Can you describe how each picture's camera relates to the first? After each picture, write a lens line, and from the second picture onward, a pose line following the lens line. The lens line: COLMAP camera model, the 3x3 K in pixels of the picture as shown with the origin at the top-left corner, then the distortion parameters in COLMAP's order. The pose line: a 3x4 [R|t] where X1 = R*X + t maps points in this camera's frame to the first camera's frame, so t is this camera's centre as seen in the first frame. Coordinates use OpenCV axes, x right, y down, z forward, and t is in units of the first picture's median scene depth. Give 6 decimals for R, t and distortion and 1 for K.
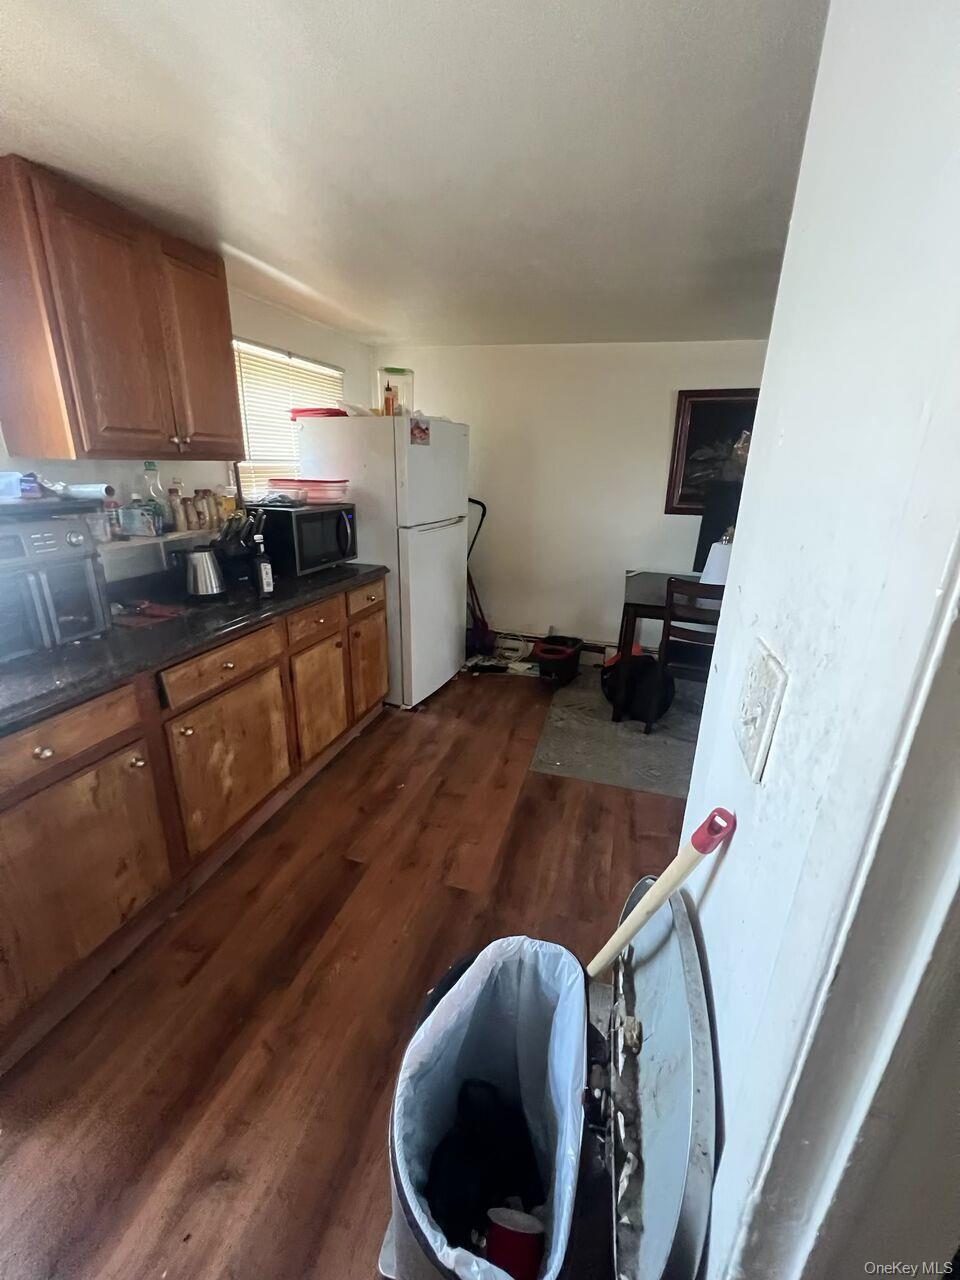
lens RADIAL K [[520.4, 0, 480.0], [0, 520.4, 640.0], [0, 0, 1]] dist [0.001012, 0.000072]
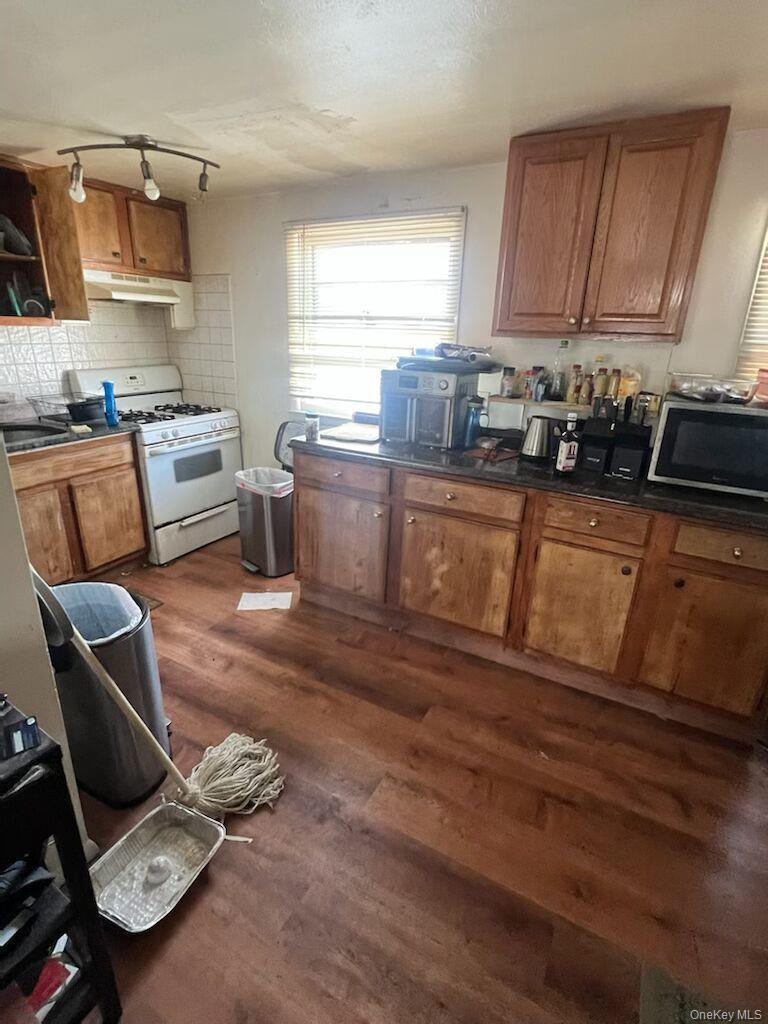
lens RADIAL K [[508.4, 0, 384.0], [0, 508.4, 512.0], [0, 0, 1]] dist [0.000622, -0.000955]
pose [[-0.229527, 0.289628, -0.929211, 0.625954], [-0.350395, 0.866098, 0.356508, -0.265614], [0.908042, 0.407419, -0.097309, 0.868989]]
